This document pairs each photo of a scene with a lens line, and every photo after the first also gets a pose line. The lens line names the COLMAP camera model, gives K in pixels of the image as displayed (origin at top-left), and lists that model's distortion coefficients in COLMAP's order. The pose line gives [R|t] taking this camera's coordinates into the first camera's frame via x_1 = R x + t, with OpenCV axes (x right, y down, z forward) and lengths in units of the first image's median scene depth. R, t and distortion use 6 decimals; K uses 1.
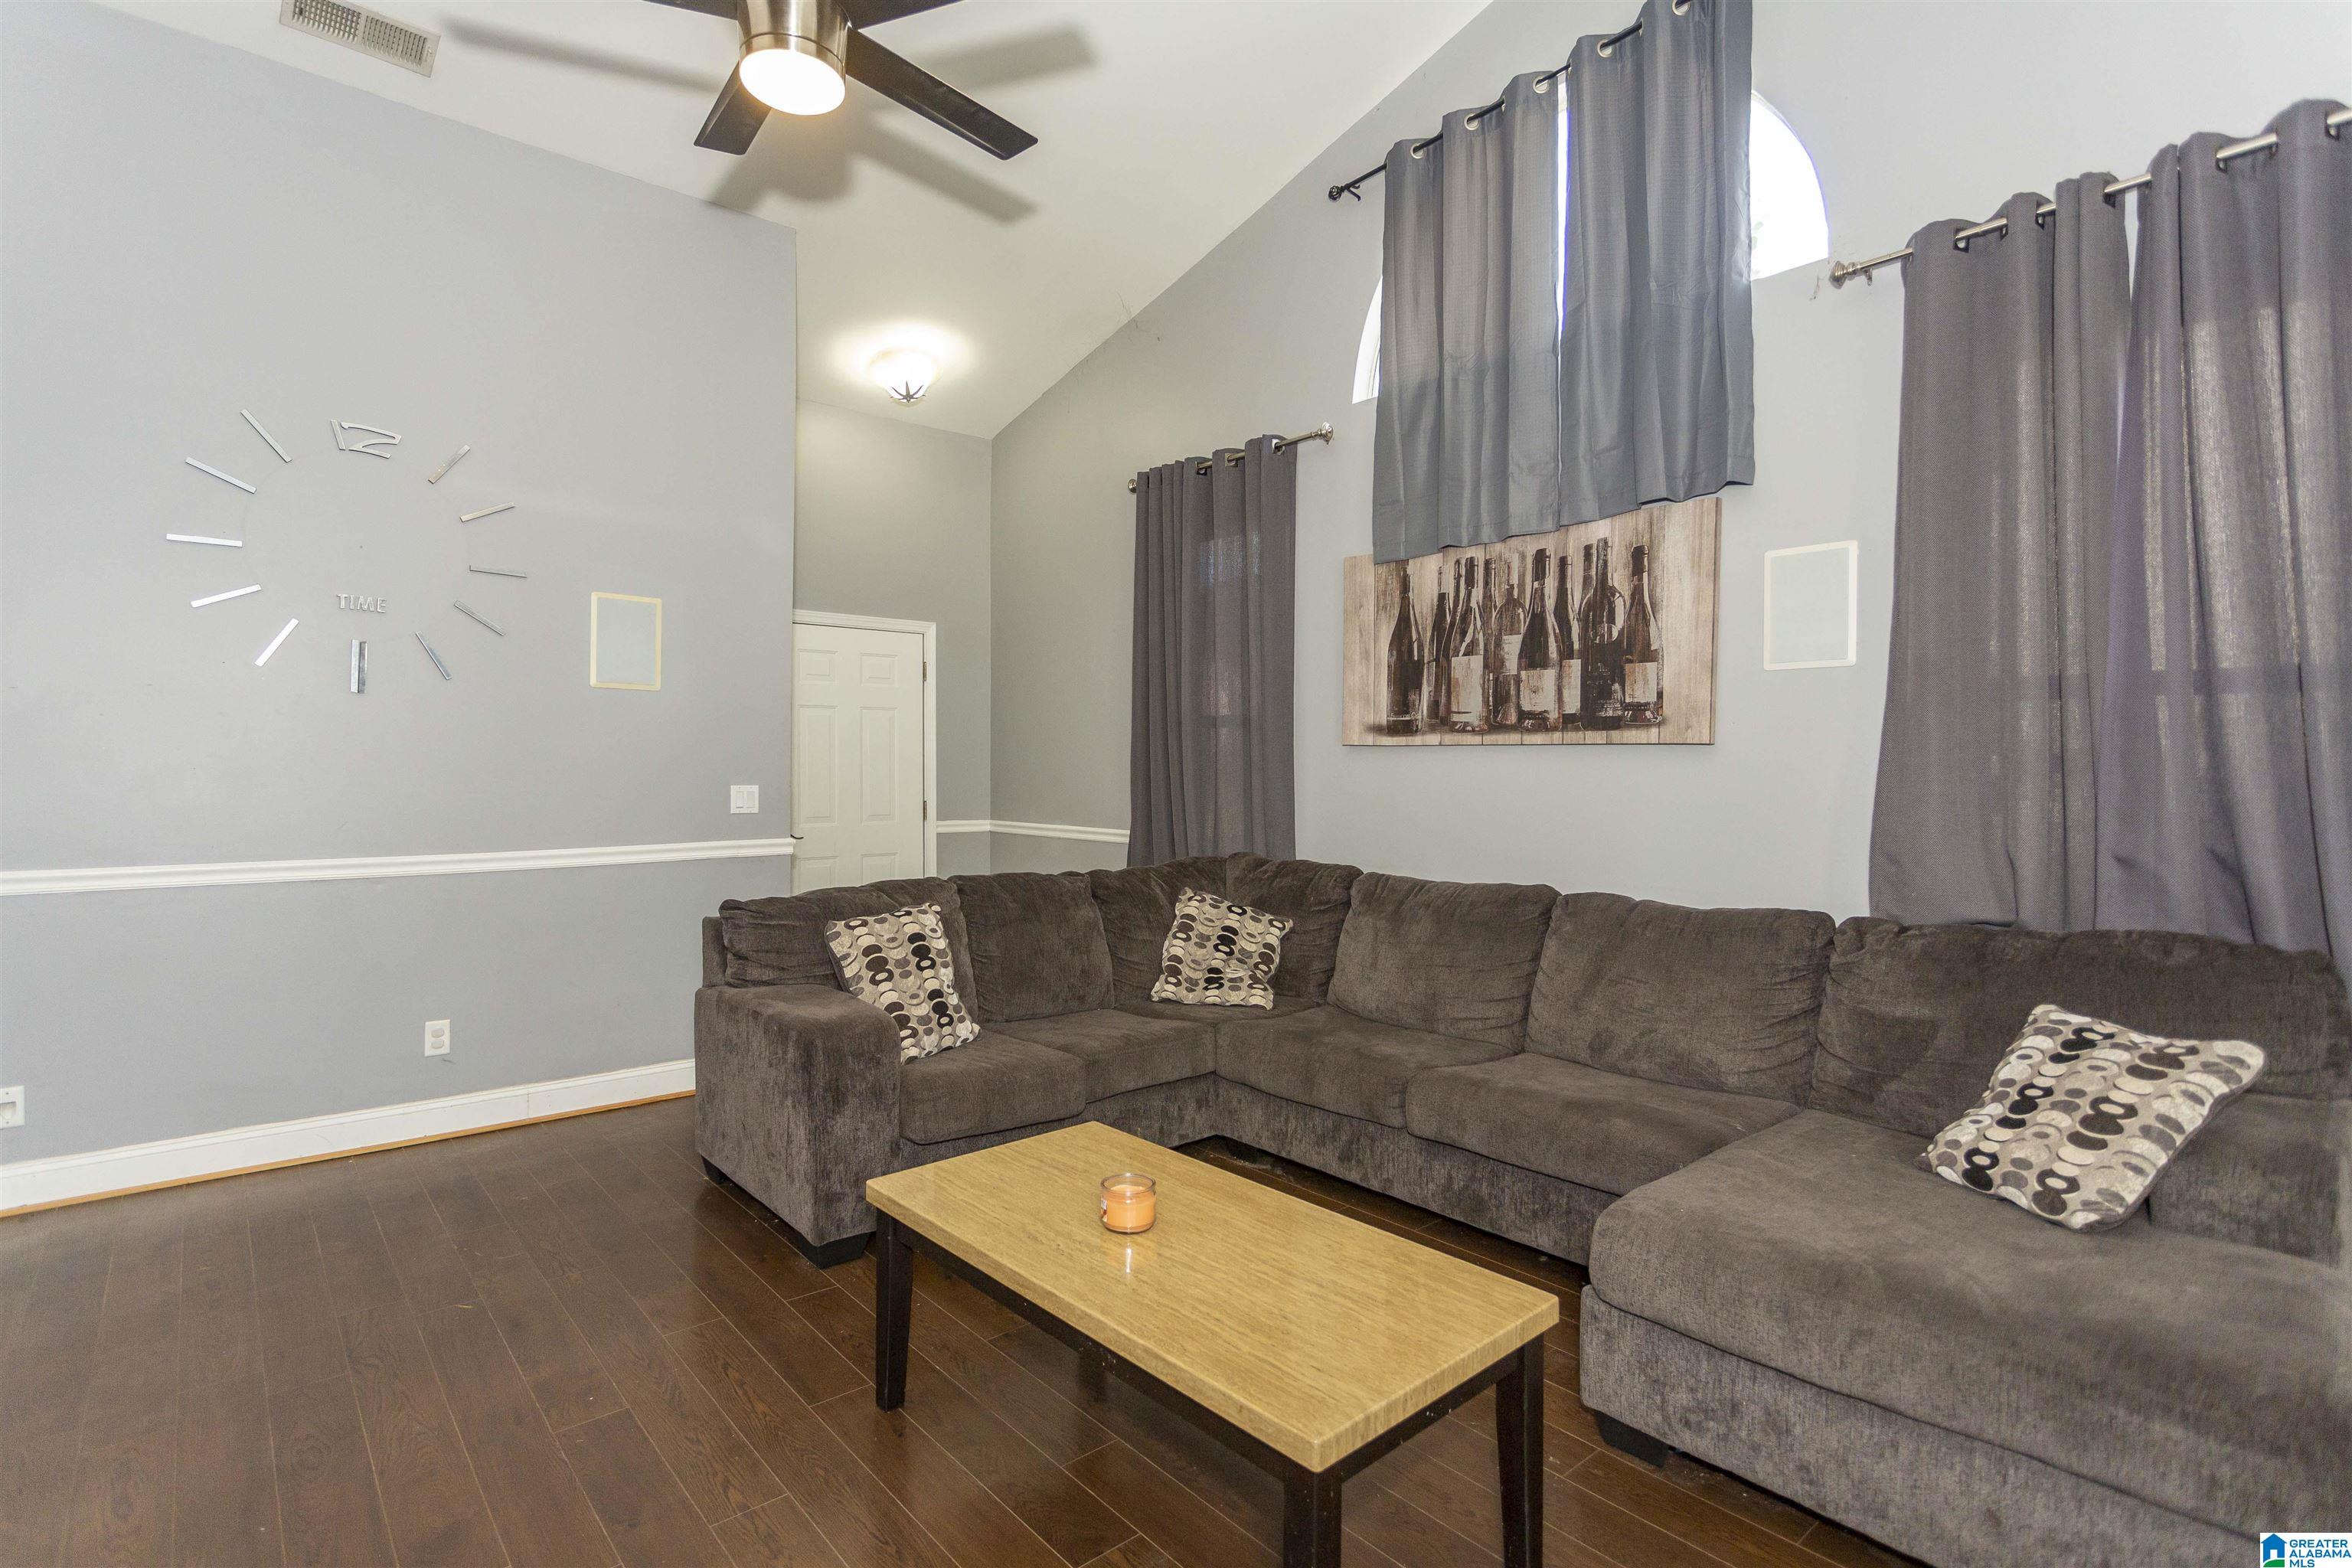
lens RADIAL K [[1135.9, 0, 1184.2], [0, 1135.9, 788.3], [0, 0, 1]] dist [-0.002186, 0.000270]
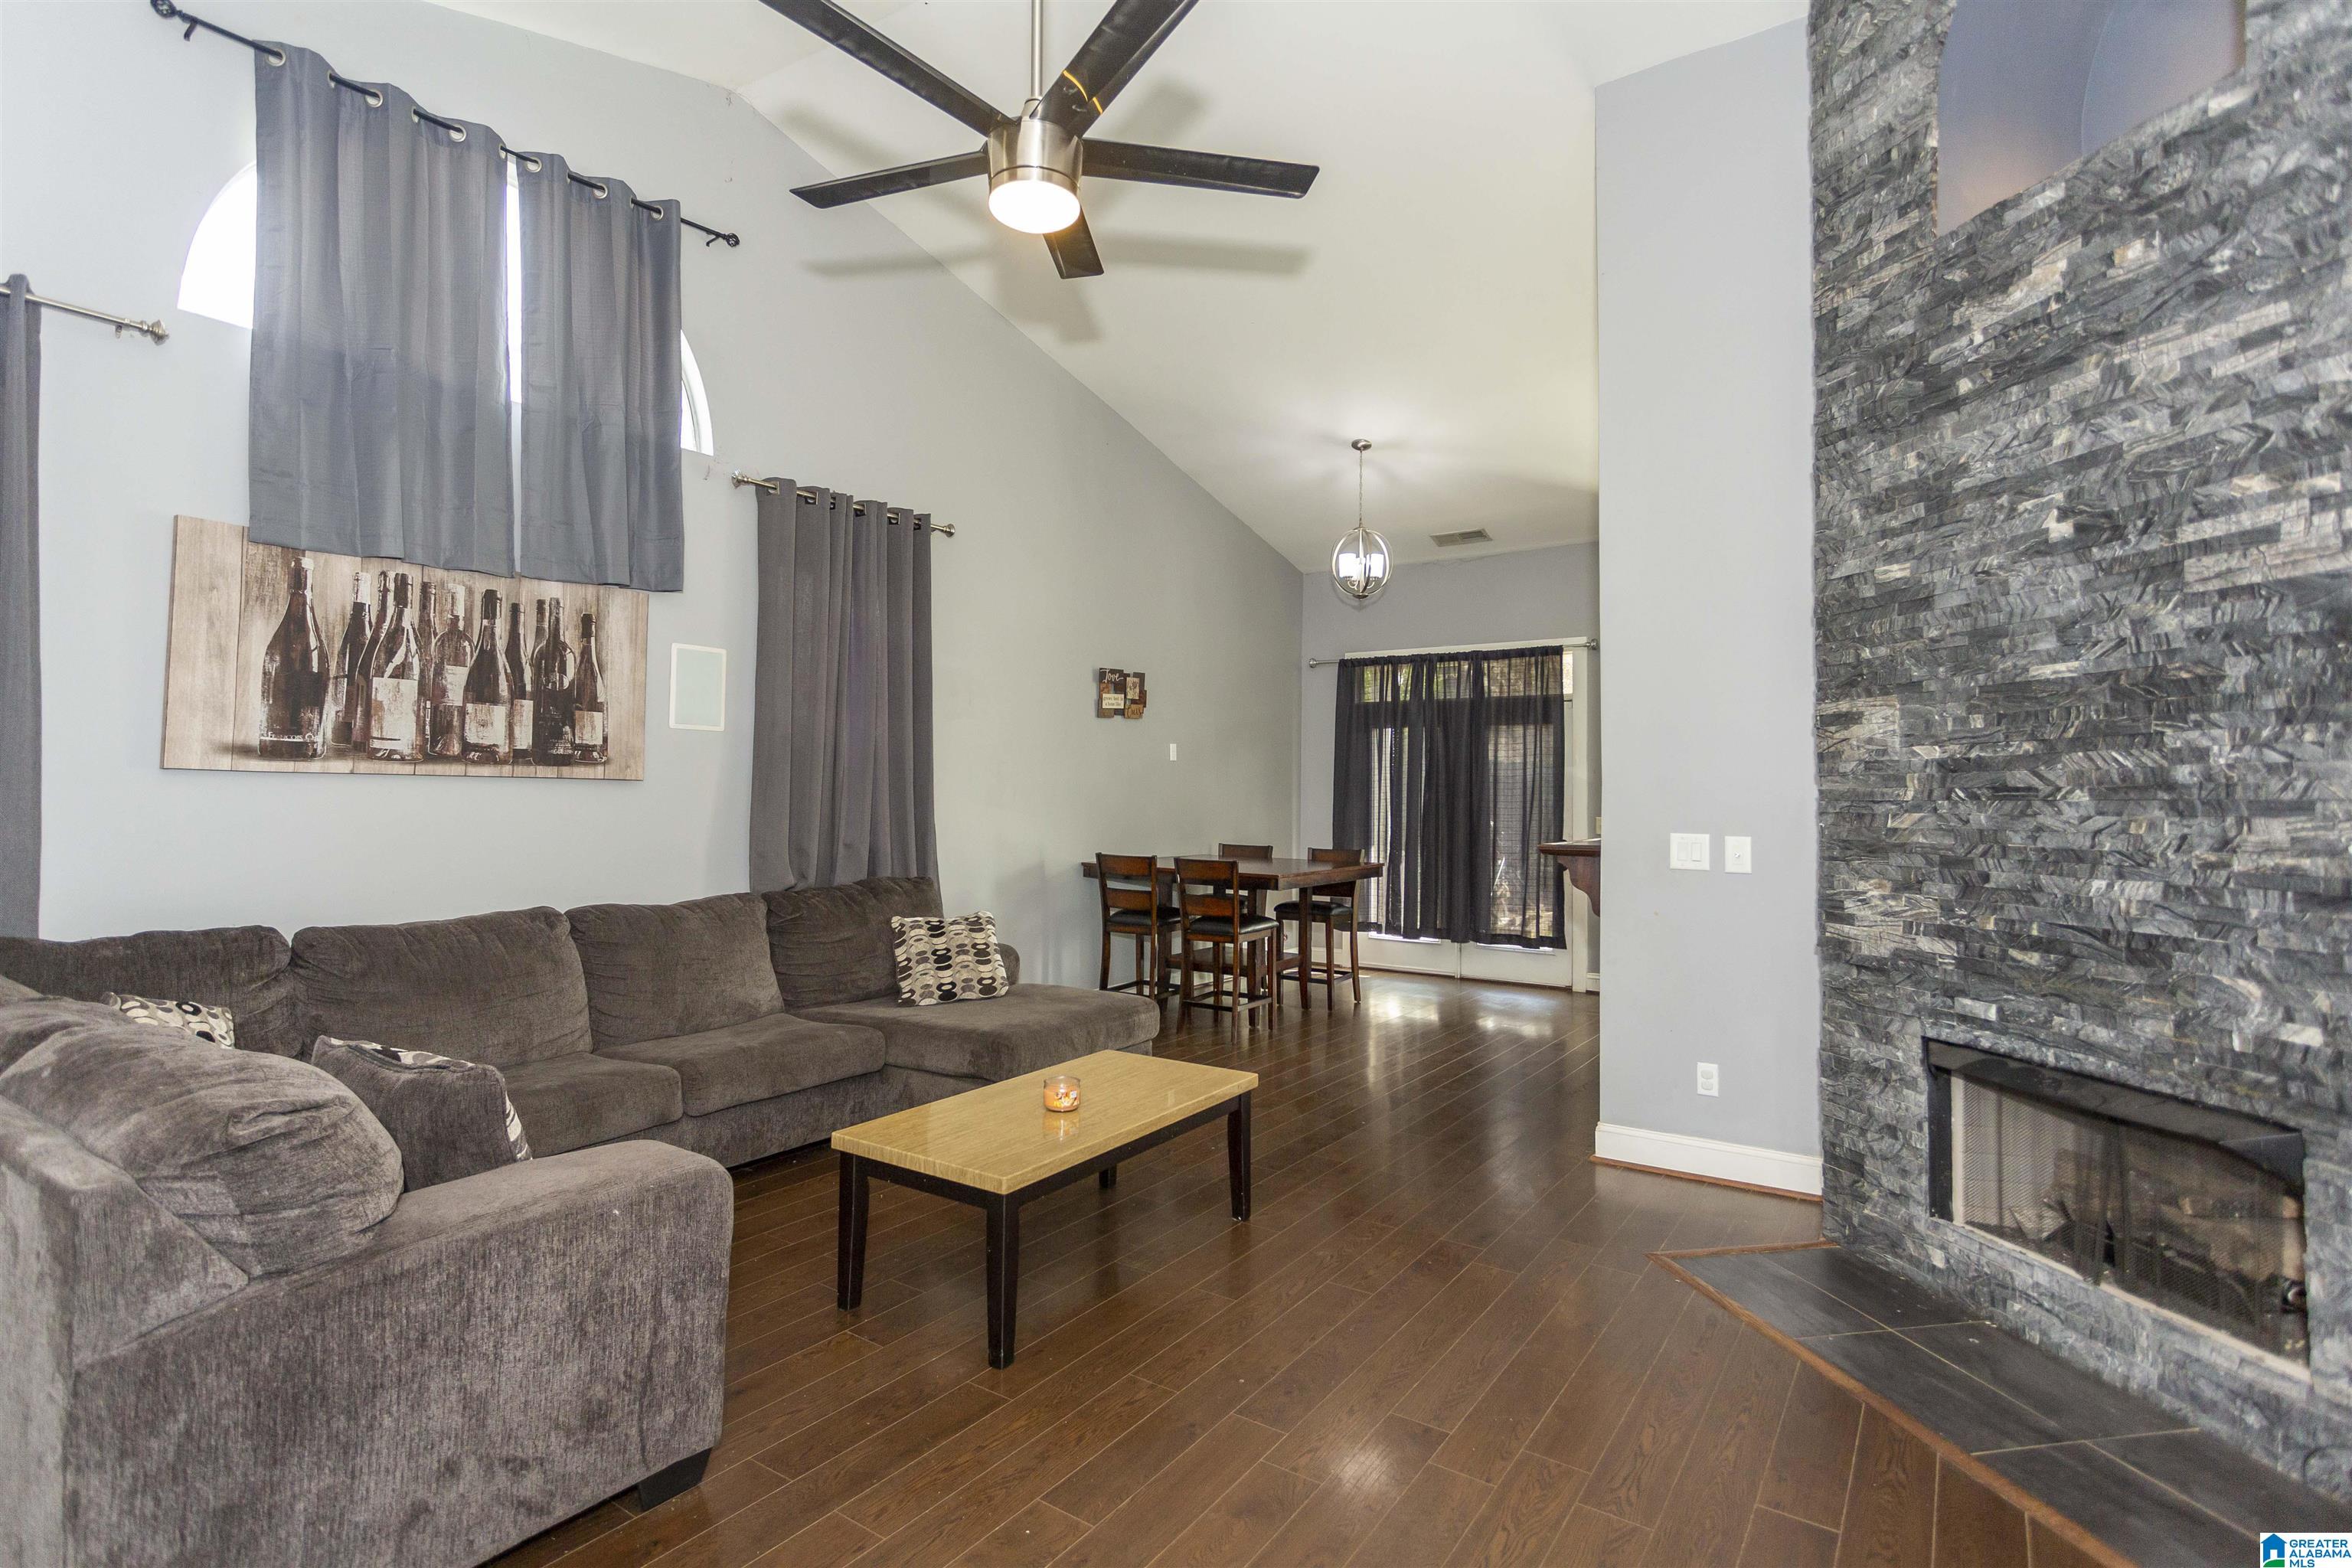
lens RADIAL K [[1135.9, 0, 1192.7], [0, 1135.9, 776.9], [0, 0, 1]] dist [-0.002186, 0.000270]
pose [[-0.256865, 0.000173, 0.966447, -0.837542], [-0.001423, 0.999999, -0.000558, -0.037705], [-0.966446, -0.001519, -0.256864, 0.626112]]
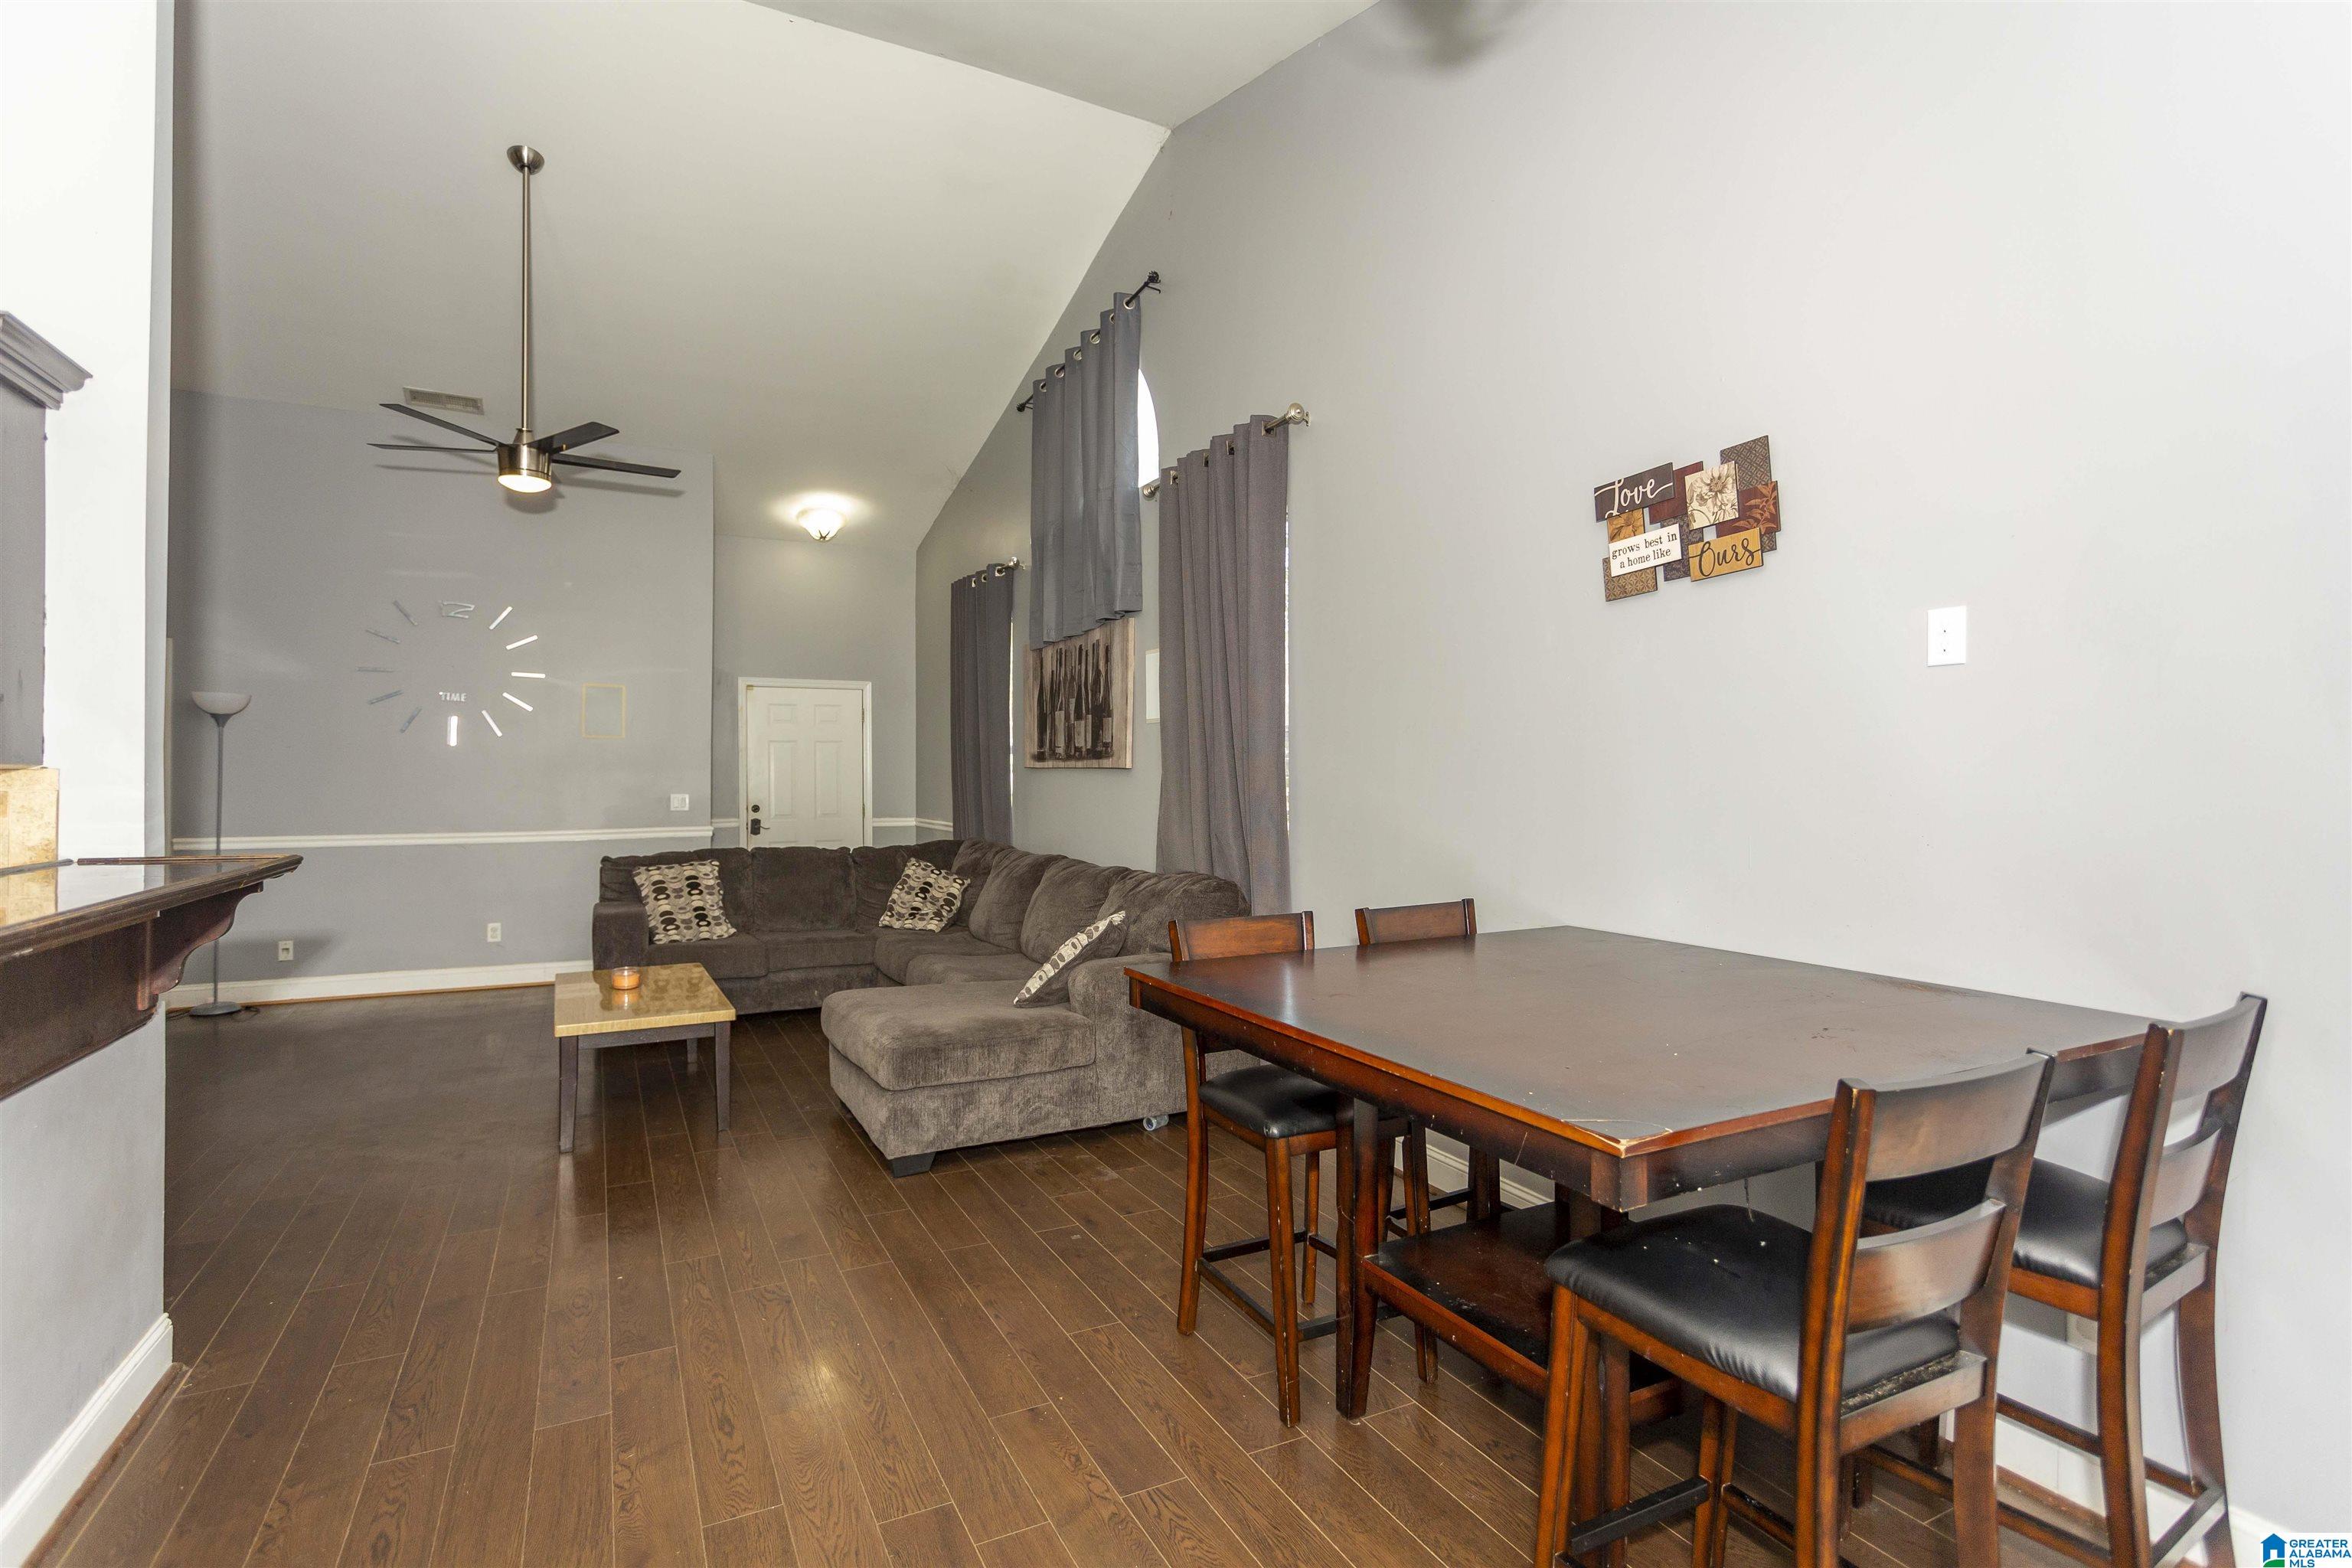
lens RADIAL K [[1135.9, 0, 1192.8], [0, 1135.9, 782.1], [0, 0, 1]] dist [-0.002186, 0.000270]
pose [[0.973294, -0.004987, -0.229508, 0.809589], [0.002312, 0.999926, -0.011920, 0.000890], [0.229551, 0.011071, 0.973234, -0.497294]]
